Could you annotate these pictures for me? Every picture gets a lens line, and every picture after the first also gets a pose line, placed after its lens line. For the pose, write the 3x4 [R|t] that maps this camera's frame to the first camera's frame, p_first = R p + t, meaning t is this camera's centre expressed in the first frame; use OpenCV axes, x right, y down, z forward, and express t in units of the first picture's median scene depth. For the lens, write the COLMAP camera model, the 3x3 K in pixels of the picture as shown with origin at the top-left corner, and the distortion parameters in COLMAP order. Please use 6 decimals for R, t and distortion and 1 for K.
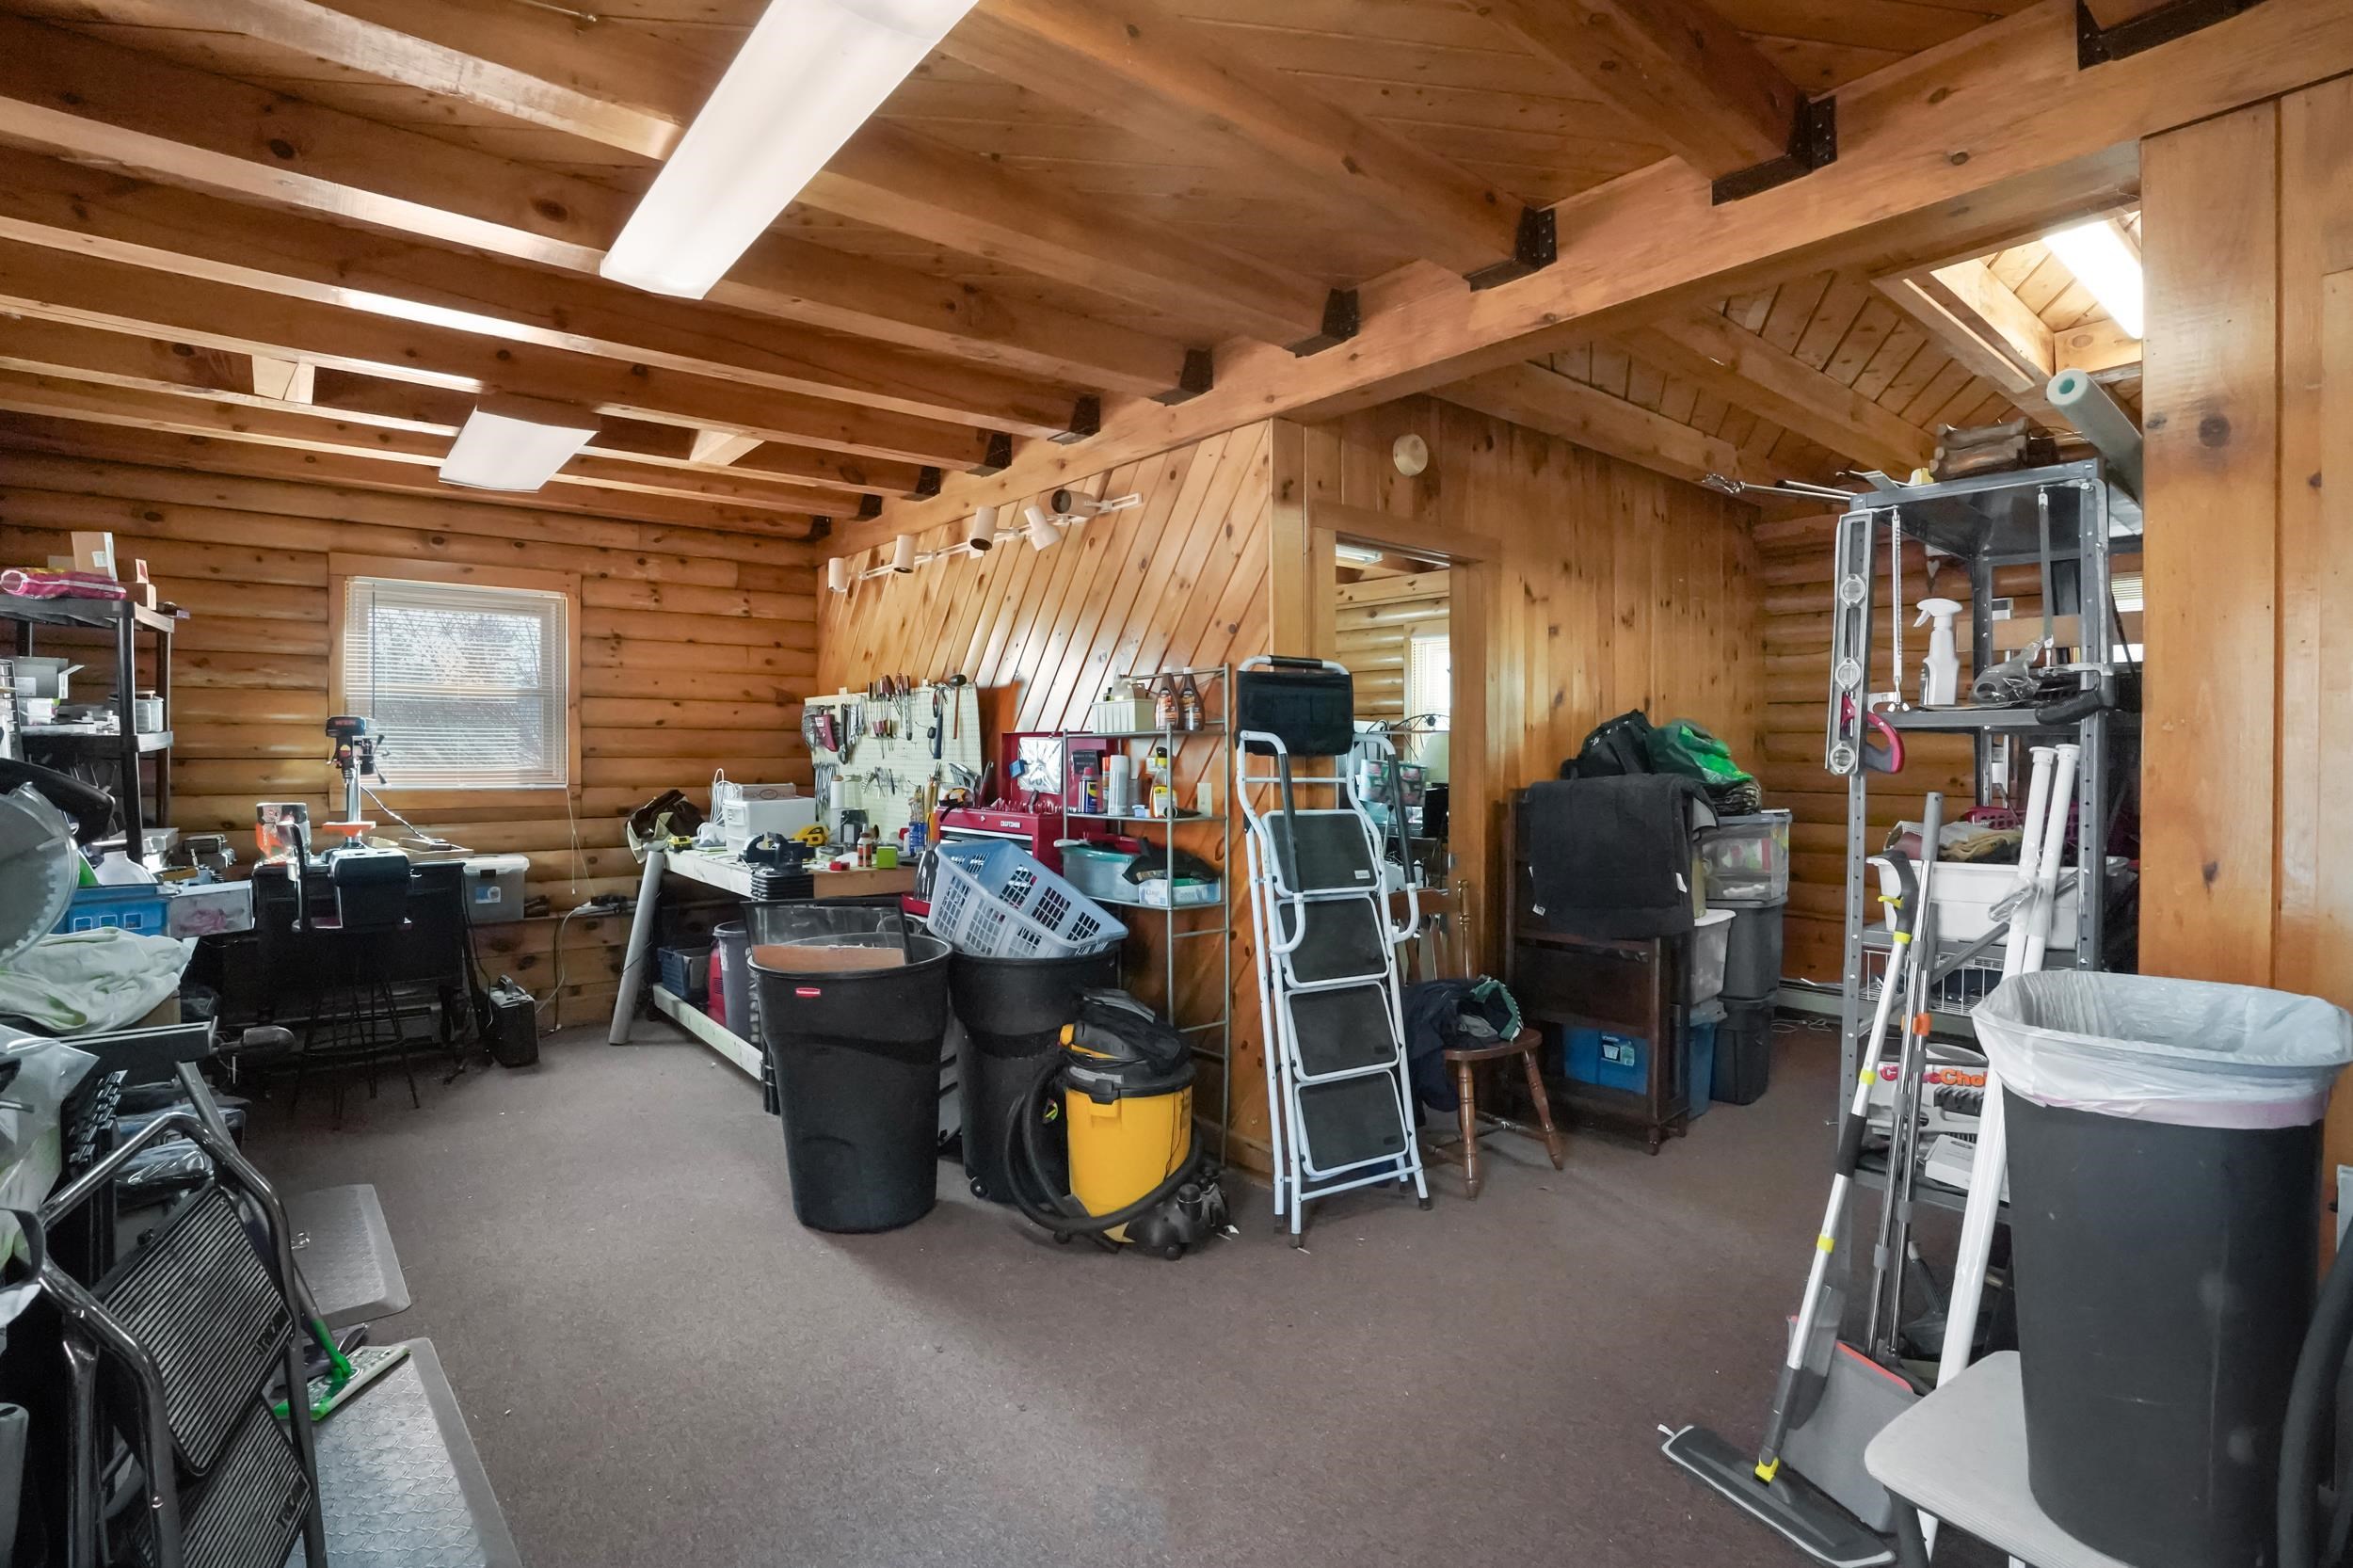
lens RADIAL K [[1101.7, 0, 1170.1], [0, 1101.7, 776.2], [0, 0, 1]] dist [-0.047743, 0.018448]
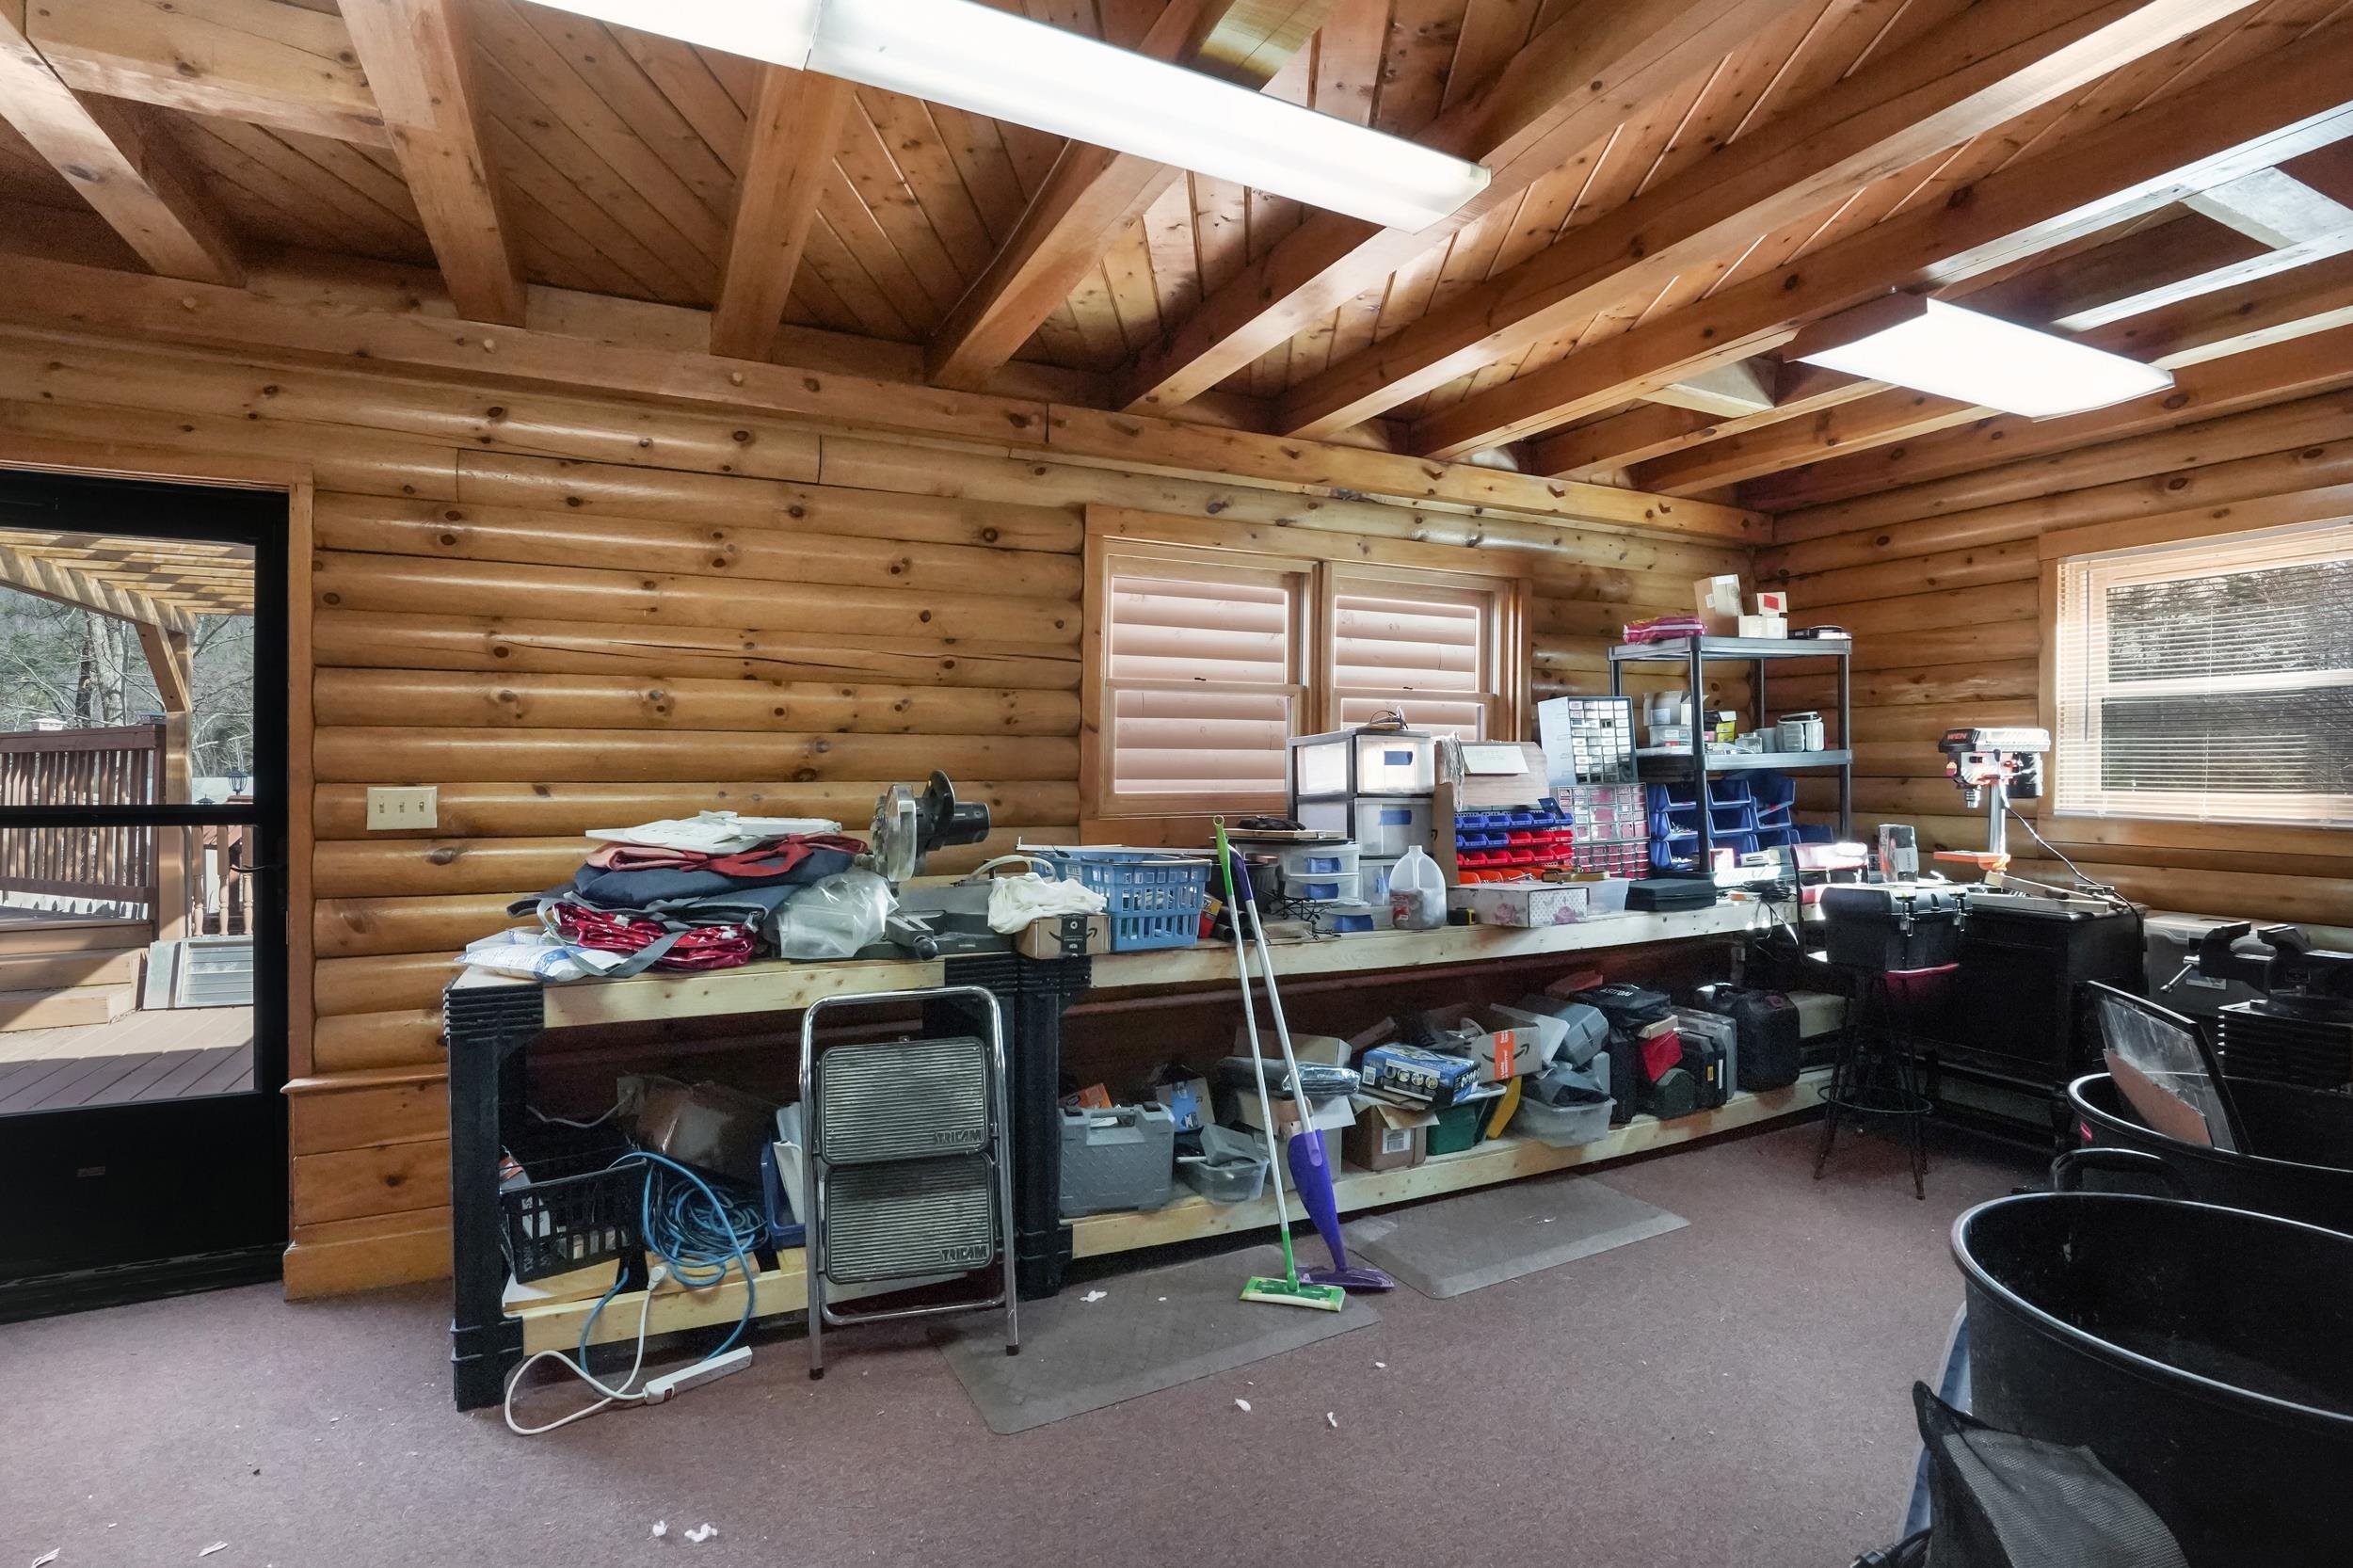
lens RADIAL K [[1101.7, 0, 1170.5], [0, 1101.7, 771.4], [0, 0, 1]] dist [-0.047743, 0.018448]
pose [[-0.231952, 0.007304, -0.972700, 0.336586], [-0.021549, 0.999688, 0.012646, -0.026932], [0.972489, 0.023894, -0.231722, 0.862303]]
